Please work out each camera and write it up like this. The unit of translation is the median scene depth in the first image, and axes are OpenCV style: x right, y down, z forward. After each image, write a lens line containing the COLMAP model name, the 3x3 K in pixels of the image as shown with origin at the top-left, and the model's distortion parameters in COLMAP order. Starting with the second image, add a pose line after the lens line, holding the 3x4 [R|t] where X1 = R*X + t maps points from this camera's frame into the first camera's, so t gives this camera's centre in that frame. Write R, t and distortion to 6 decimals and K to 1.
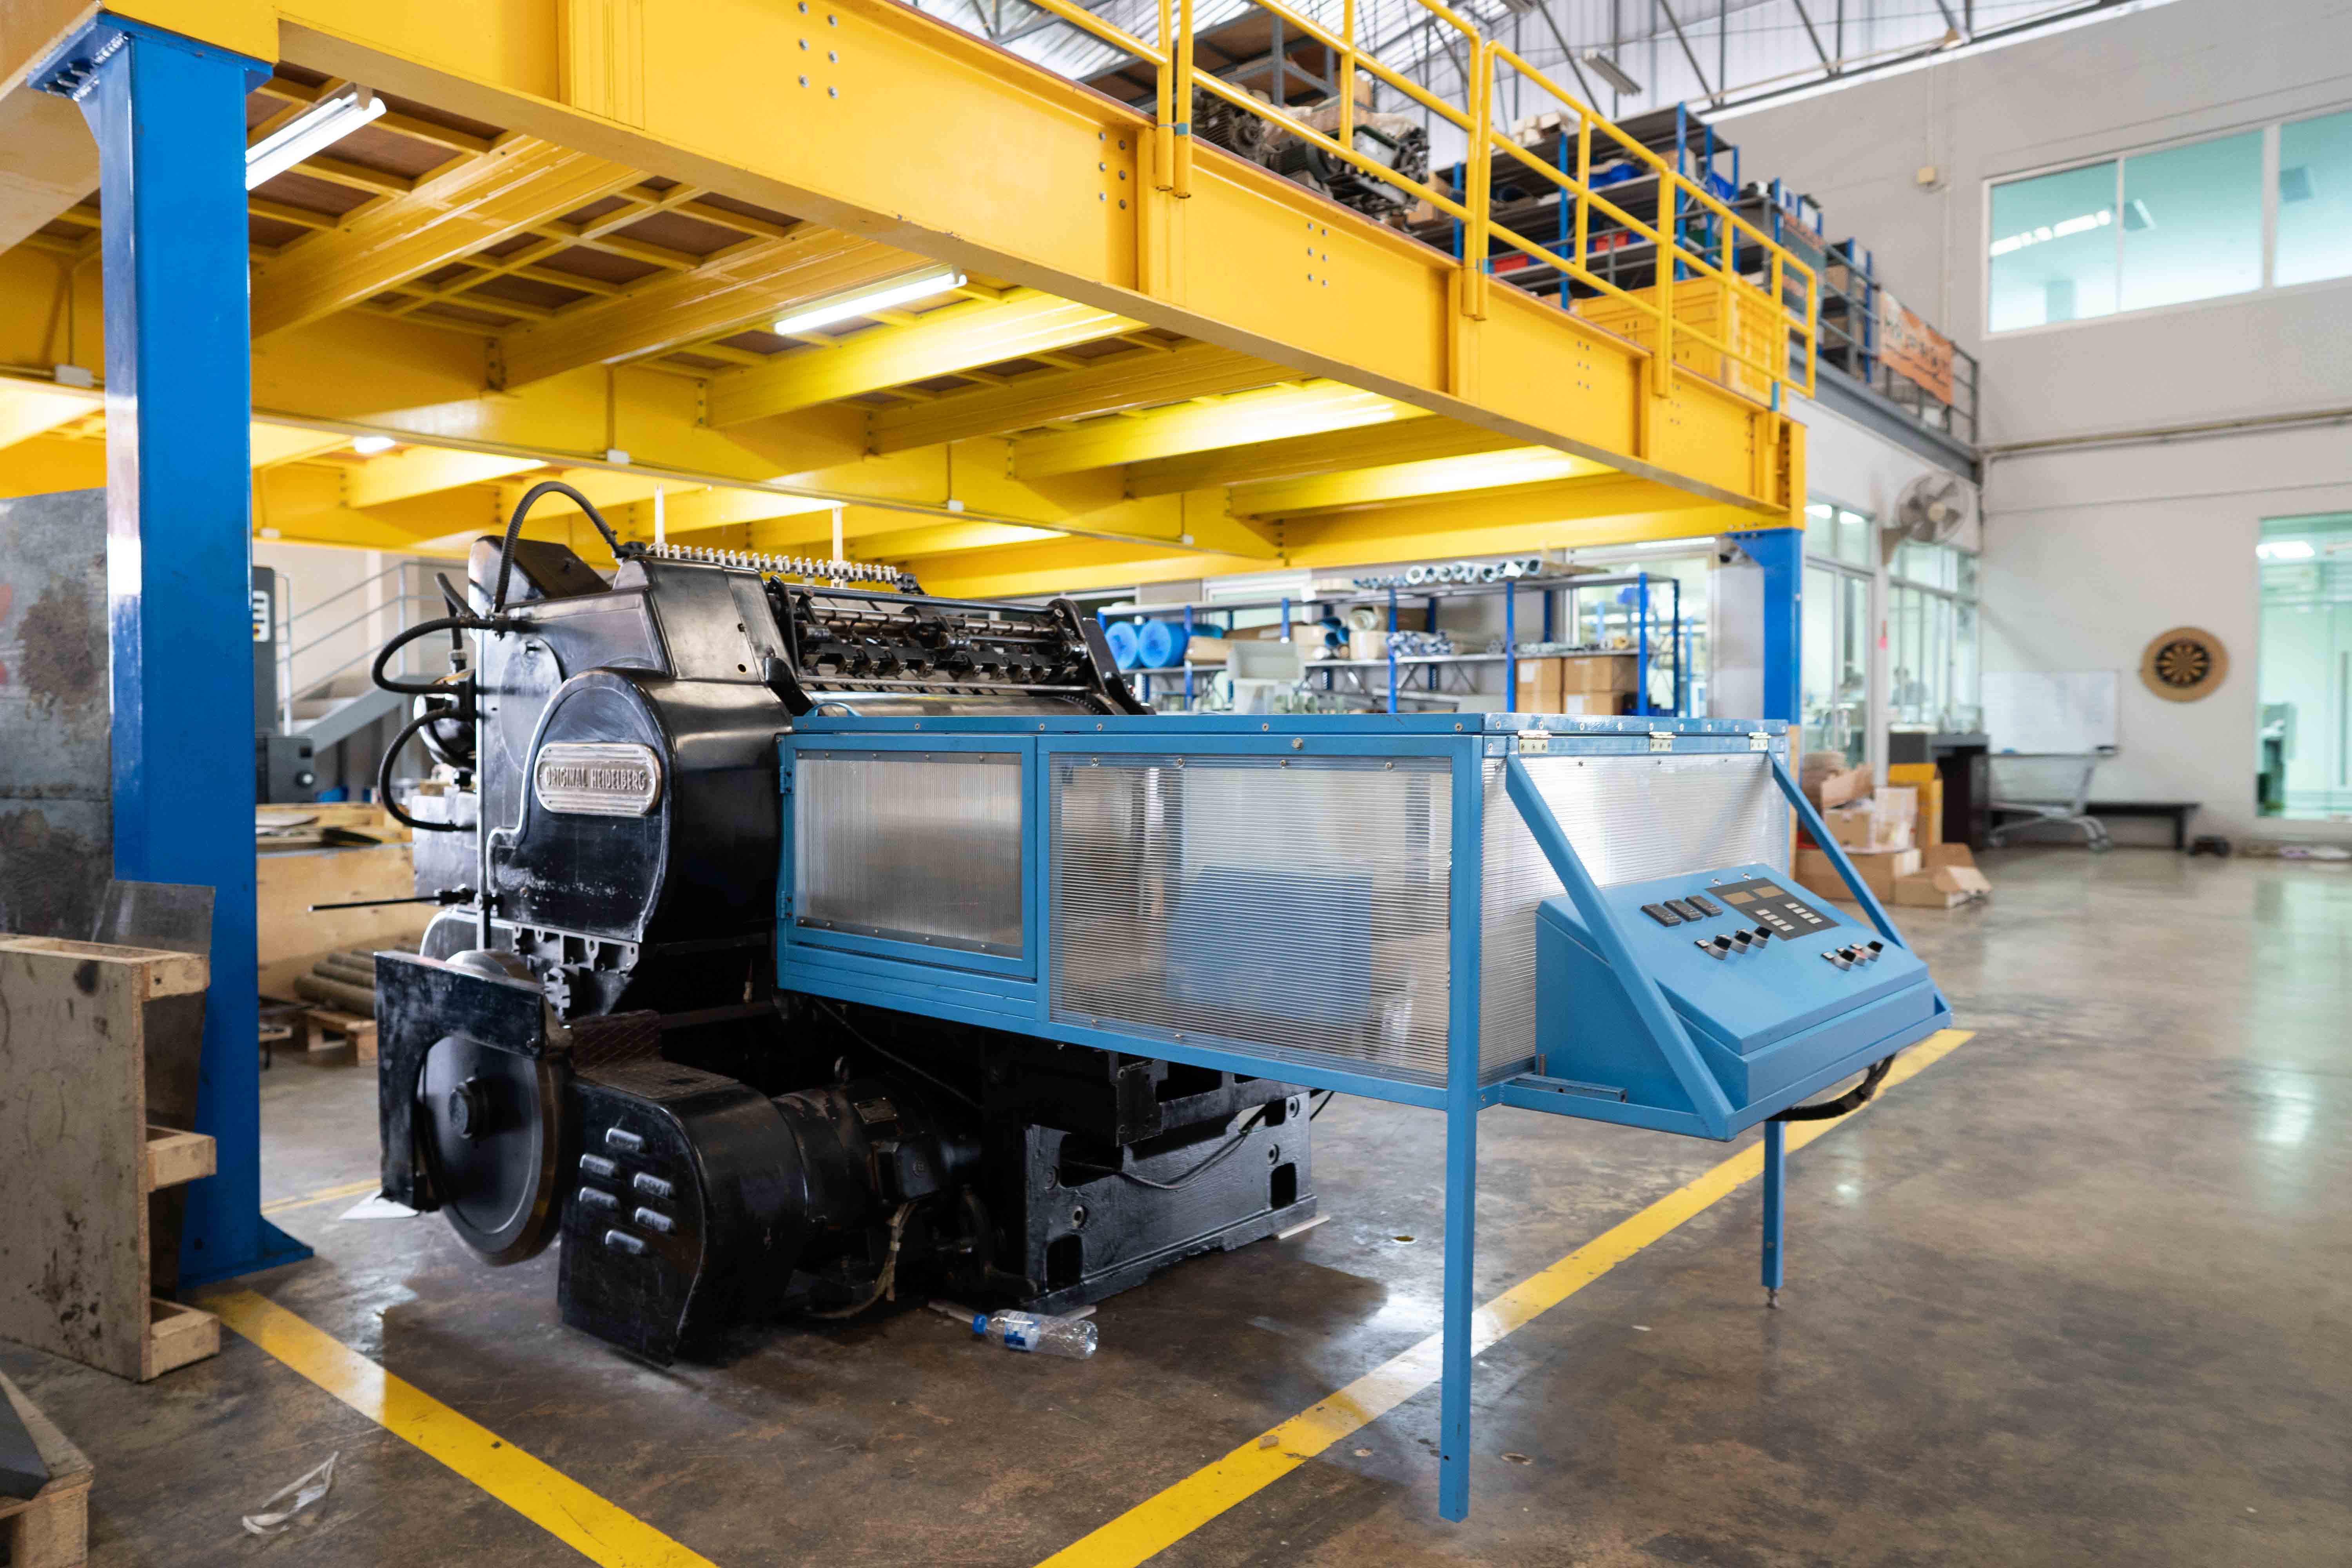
lens RADIAL K [[1555.0, 0, 1180.7], [0, 1555.0, 780.3], [0, 0, 1]] dist [-0.025525, 0.030308]
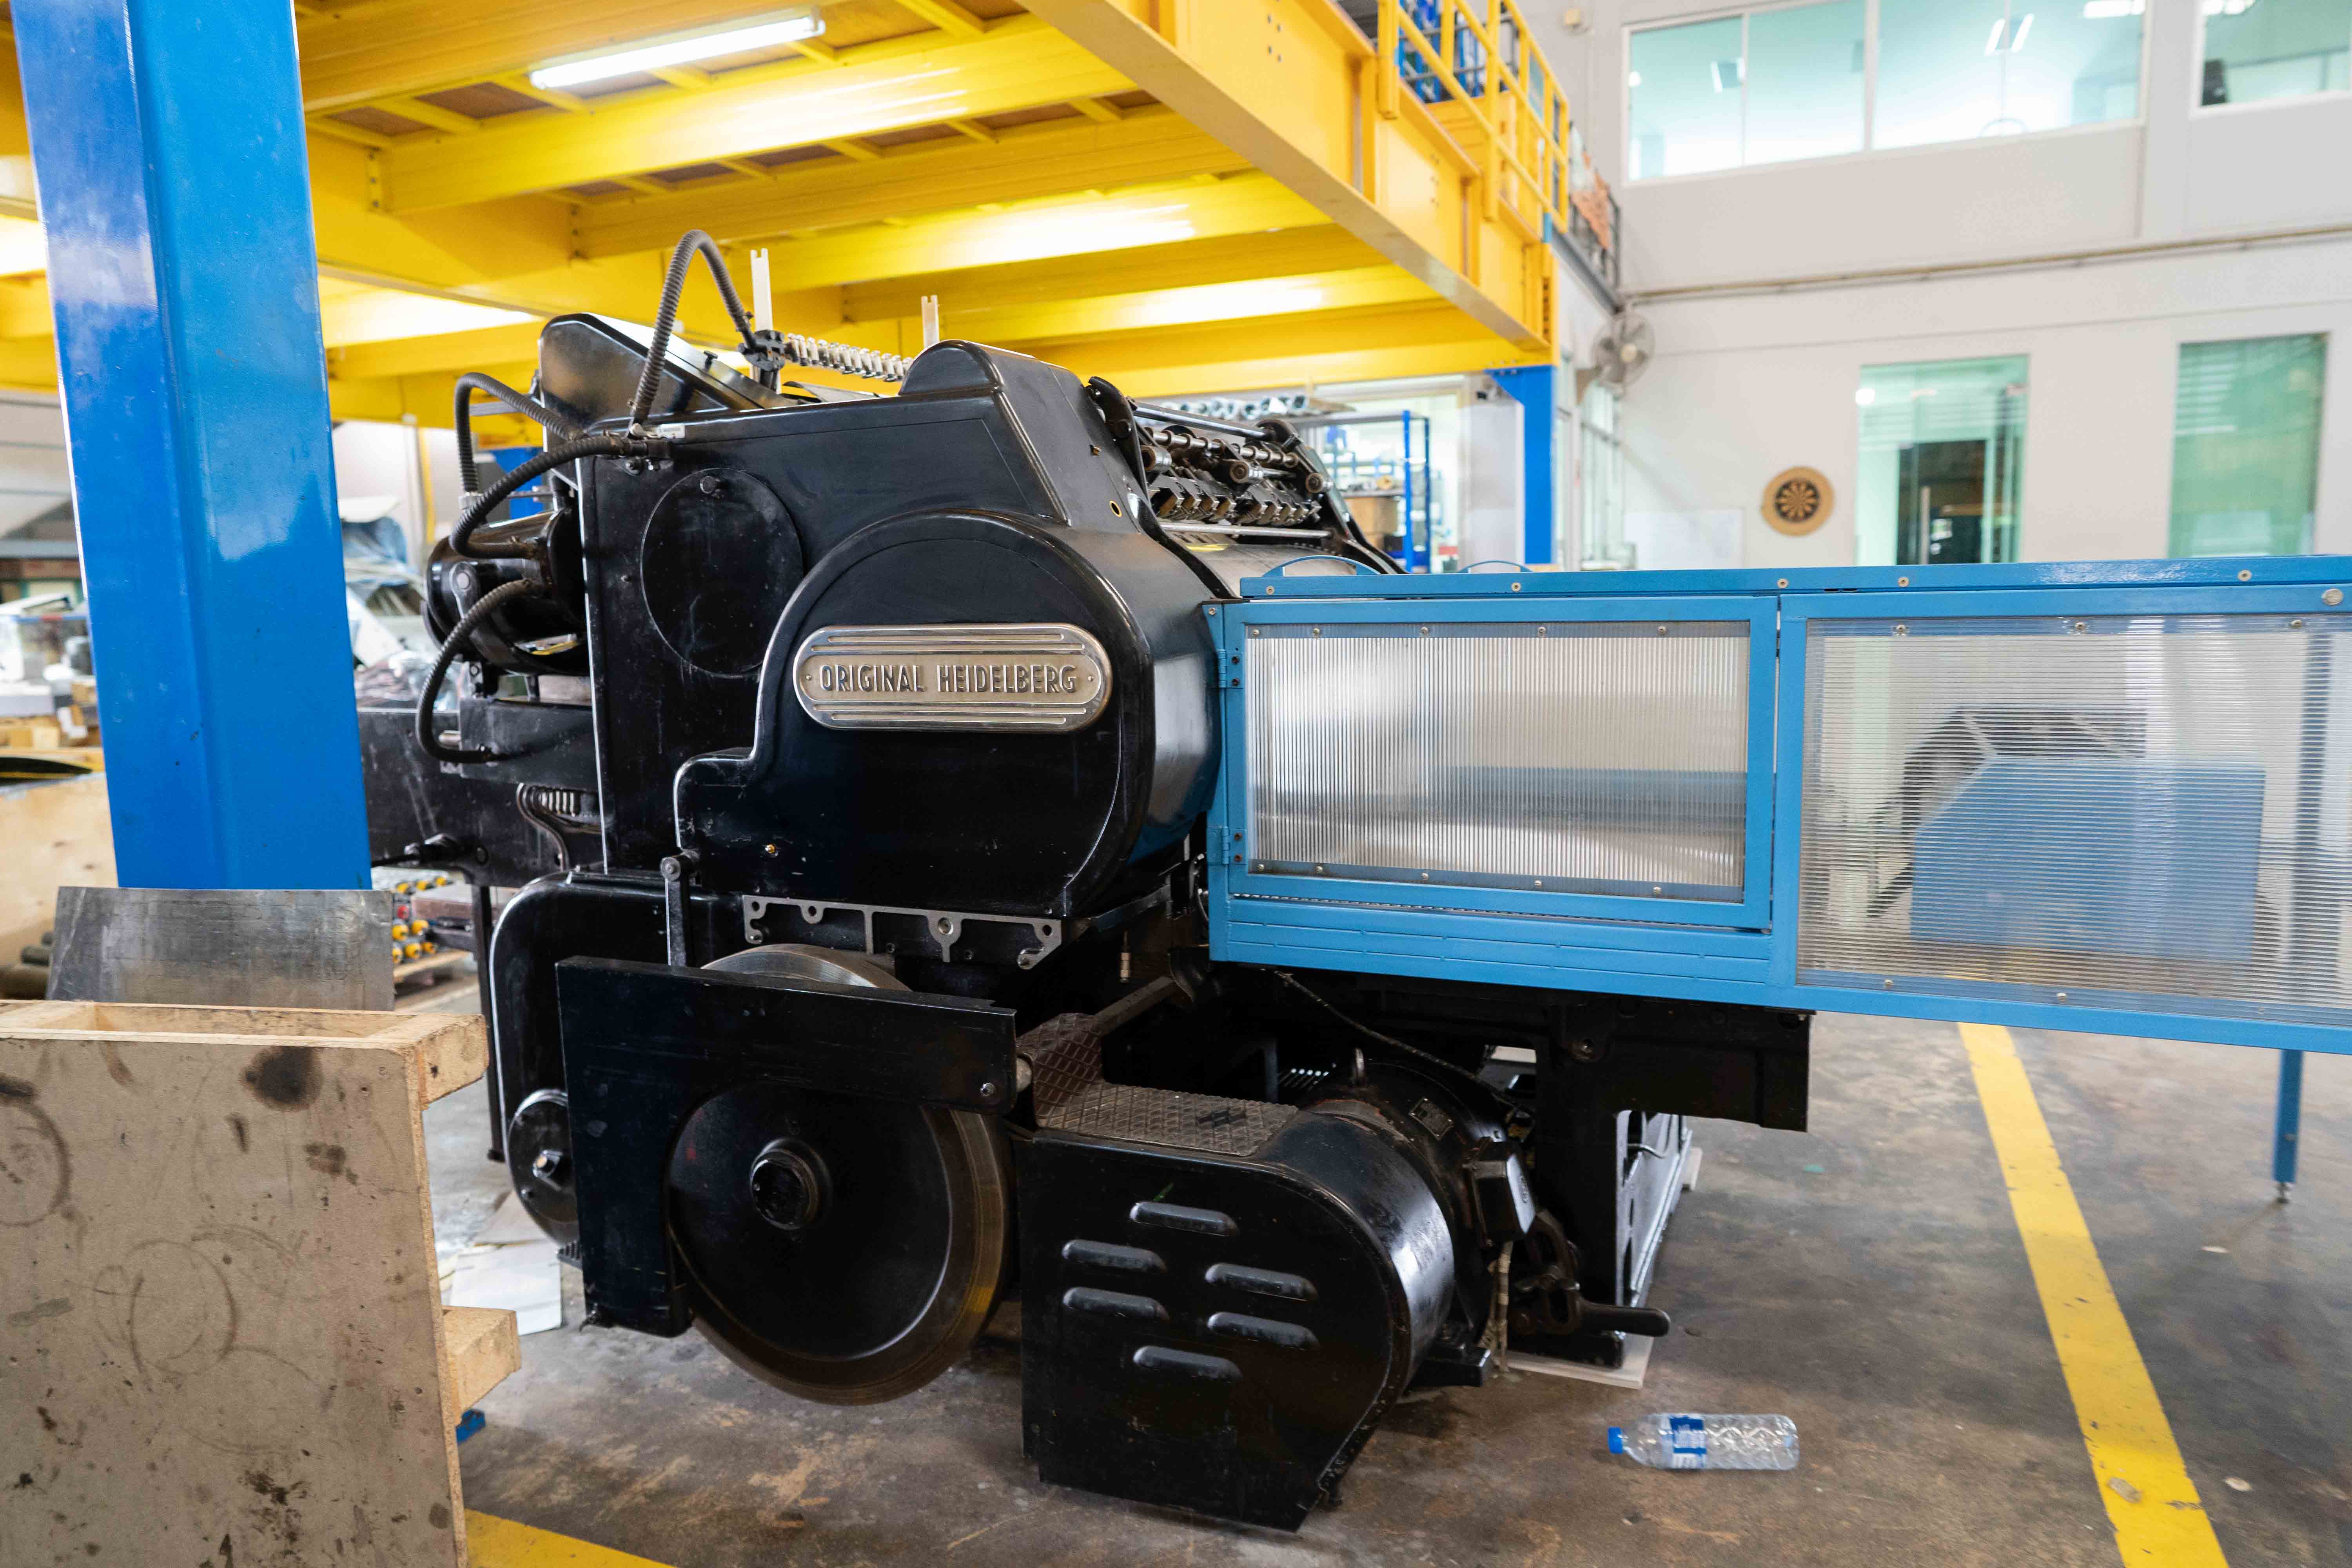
lens RADIAL K [[1555.0, 0, 1171.2], [0, 1555.0, 781.8], [0, 0, 1]] dist [-0.025525, 0.030308]
pose [[0.956600, -0.062605, 0.284598, -0.166019], [0.034832, 0.994213, 0.101623, -0.007518], [-0.289313, -0.087299, 0.953245, 0.114856]]
